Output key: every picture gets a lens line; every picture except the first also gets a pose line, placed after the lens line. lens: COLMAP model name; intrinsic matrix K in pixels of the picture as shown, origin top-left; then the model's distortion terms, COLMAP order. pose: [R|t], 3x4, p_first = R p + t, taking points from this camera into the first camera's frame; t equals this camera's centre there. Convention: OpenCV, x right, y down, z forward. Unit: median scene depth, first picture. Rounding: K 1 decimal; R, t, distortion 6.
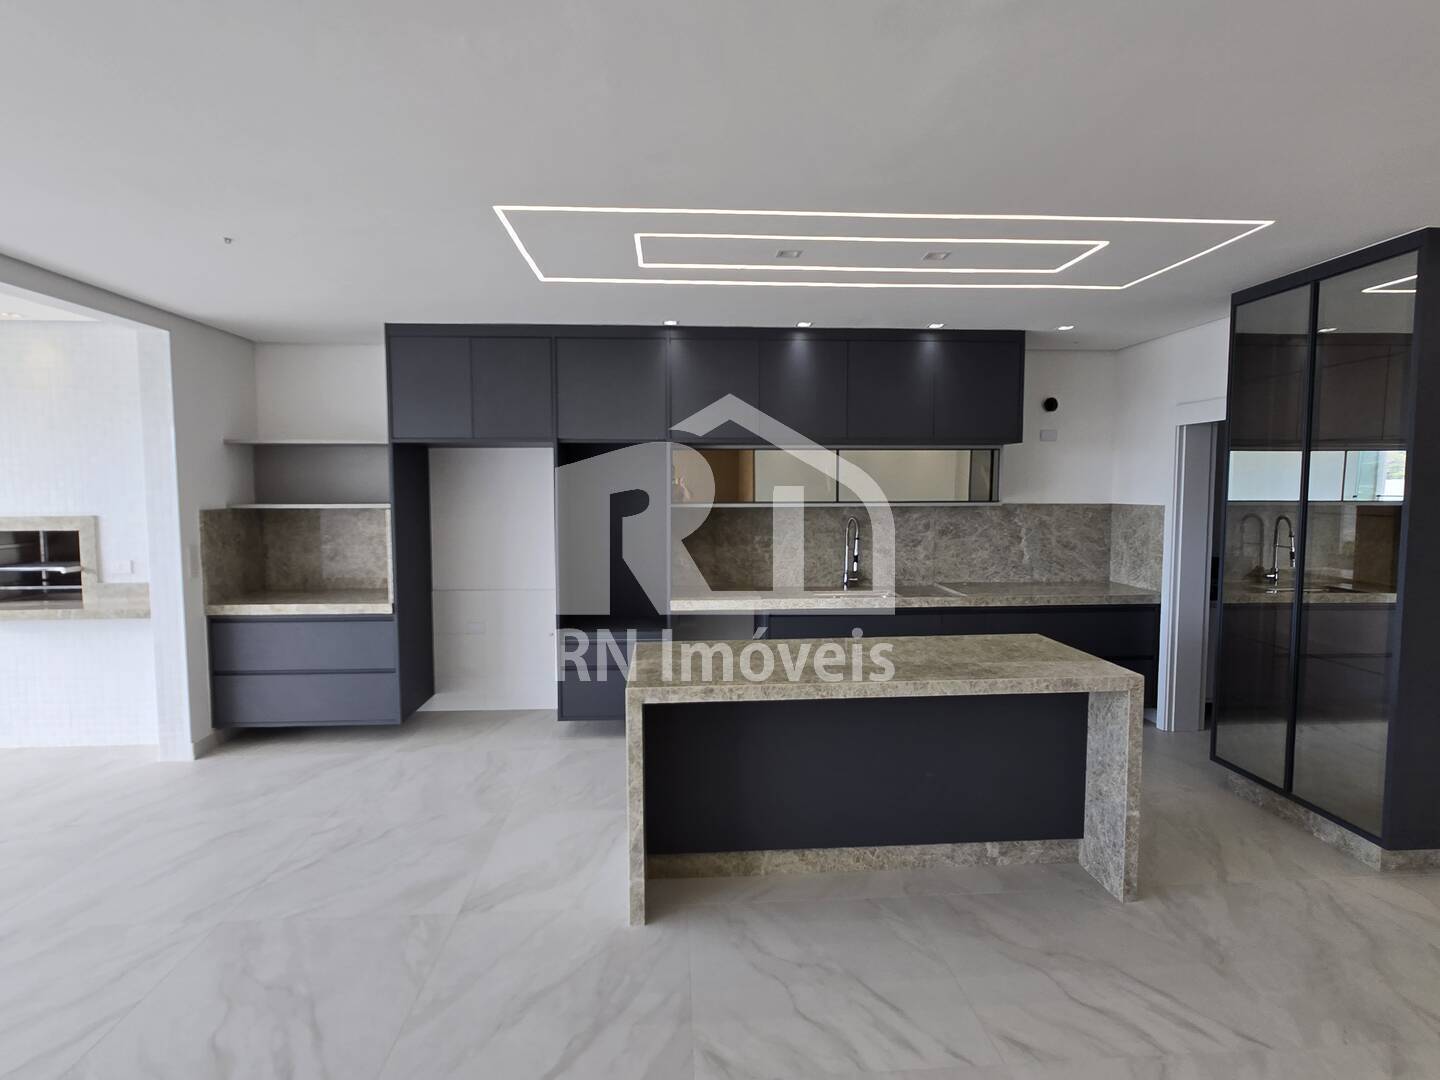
lens RADIAL K [[754.7, 0, 722.5], [0, 754.7, 535.7], [0, 0, 1]] dist [0.004263, -0.000582]
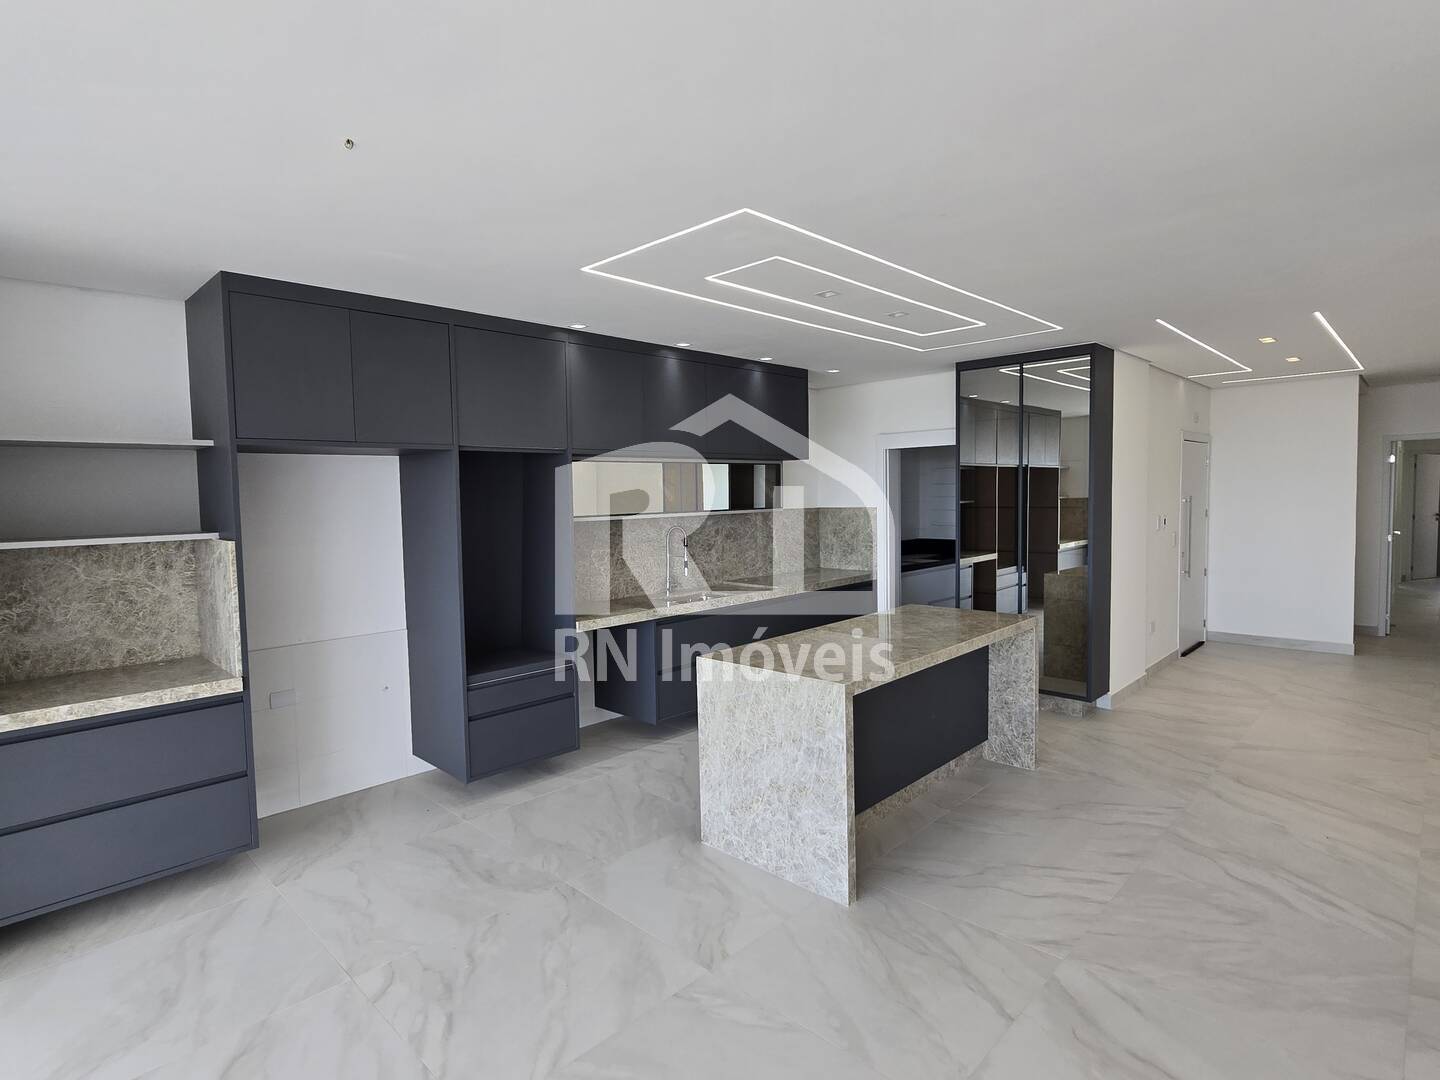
lens RADIAL K [[754.7, 0, 723.8], [0, 754.7, 538.4], [0, 0, 1]] dist [0.004263, -0.000582]
pose [[0.737479, -0.053168, 0.673274, -0.556508], [0.062872, 0.997972, 0.009942, -0.015310], [-0.672437, 0.034998, 0.739326, 0.182062]]
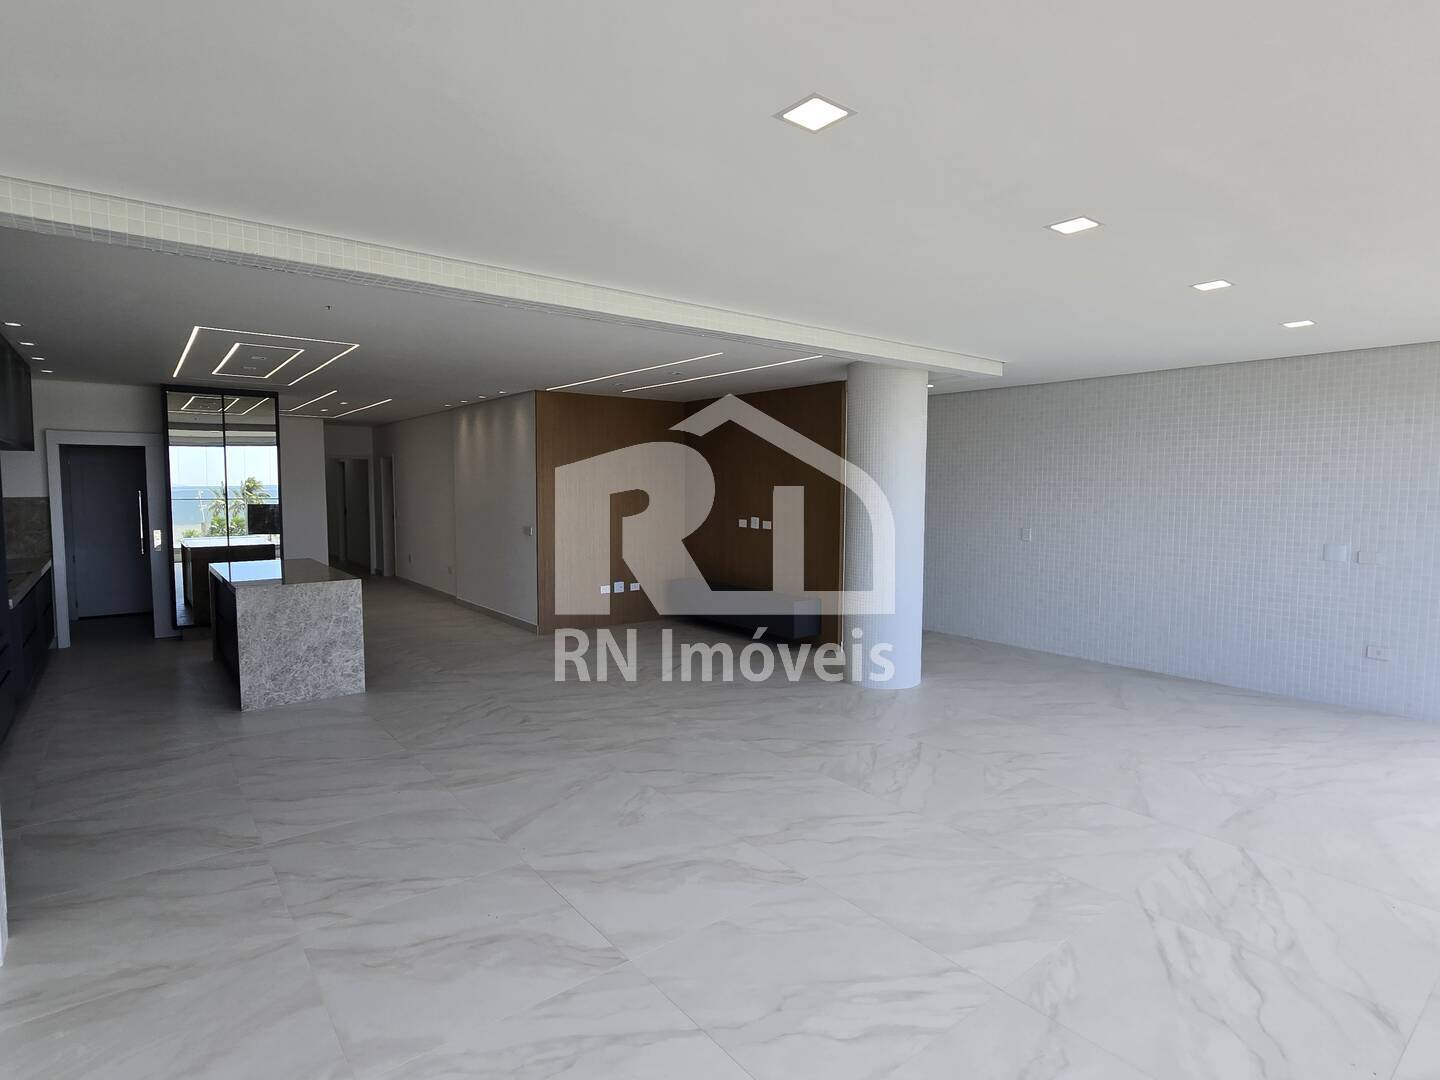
lens RADIAL K [[754.7, 0, 719.9], [0, 754.7, 540.4], [0, 0, 1]] dist [0.004263, -0.000582]
pose [[-0.573727, -0.052479, 0.817364, -2.980852], [0.058930, 0.992714, 0.105102, -0.089173], [-0.816924, 0.108467, -0.566454, 1.898264]]
